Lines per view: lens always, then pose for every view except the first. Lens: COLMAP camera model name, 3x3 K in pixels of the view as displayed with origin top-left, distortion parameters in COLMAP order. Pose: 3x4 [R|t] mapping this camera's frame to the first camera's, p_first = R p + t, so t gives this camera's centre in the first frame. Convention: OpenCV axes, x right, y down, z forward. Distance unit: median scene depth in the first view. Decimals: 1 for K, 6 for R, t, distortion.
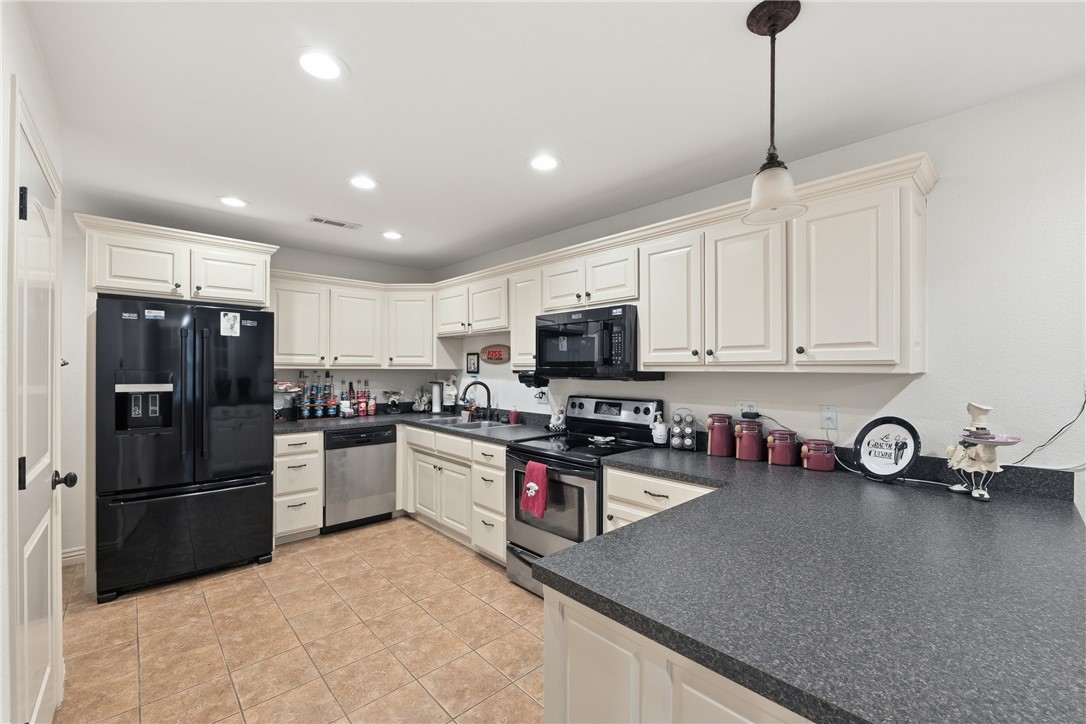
lens RADIAL K [[461.5, 0, 546.7], [0, 461.5, 364.9], [0, 0, 1]] dist [-0.000088, -0.000011]
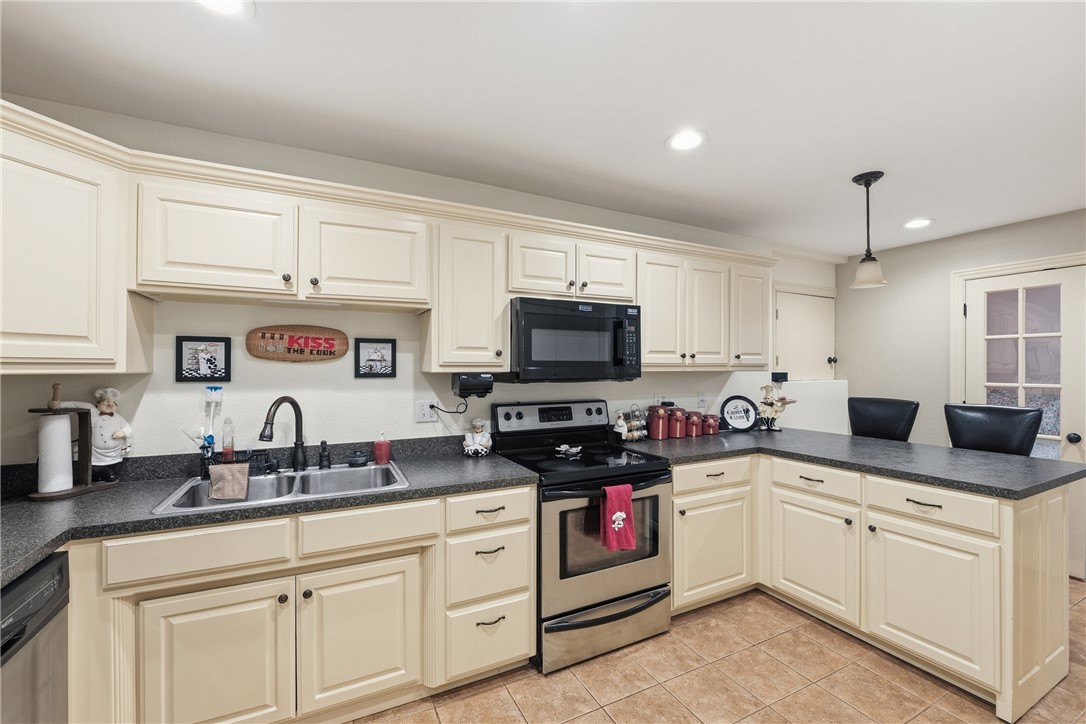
lens RADIAL K [[447.2, 0, 544.3], [0, 447.2, 364.7], [0, 0, 1]] dist [-0.011695, 0.000131]
pose [[0.266374, 0.010109, 0.963817, -0.676351], [-0.002780, 0.999949, -0.009720, 0.007263], [-0.963866, -0.000090, 0.266389, 0.764079]]
